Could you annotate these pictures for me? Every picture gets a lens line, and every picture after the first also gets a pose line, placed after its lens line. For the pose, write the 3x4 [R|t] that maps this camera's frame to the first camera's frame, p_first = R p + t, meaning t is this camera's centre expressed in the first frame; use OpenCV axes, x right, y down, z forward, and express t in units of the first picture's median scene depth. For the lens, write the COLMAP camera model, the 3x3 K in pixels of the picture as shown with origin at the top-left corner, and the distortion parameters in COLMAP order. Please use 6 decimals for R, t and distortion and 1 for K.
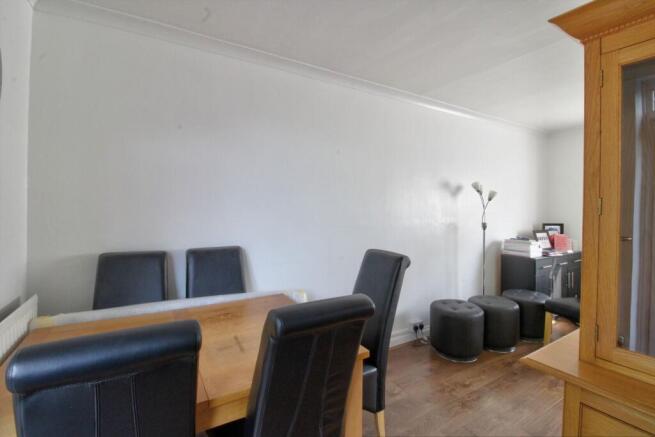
lens RADIAL K [[302.7, 0, 329.0], [0, 302.7, 207.7], [0, 0, 1]] dist [0.002450, -0.014993]
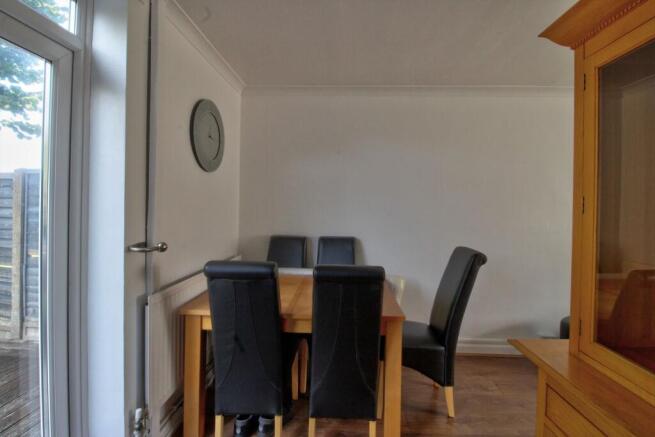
lens RADIAL K [[302.7, 0, 329.0], [0, 302.7, 207.7], [0, 0, 1]] dist [0.002450, -0.014993]
pose [[0.828935, 0.001706, -0.559342, 0.705996], [-0.006928, 0.999950, -0.007218, 0.017383], [0.559302, 0.009858, 0.828906, -0.326738]]
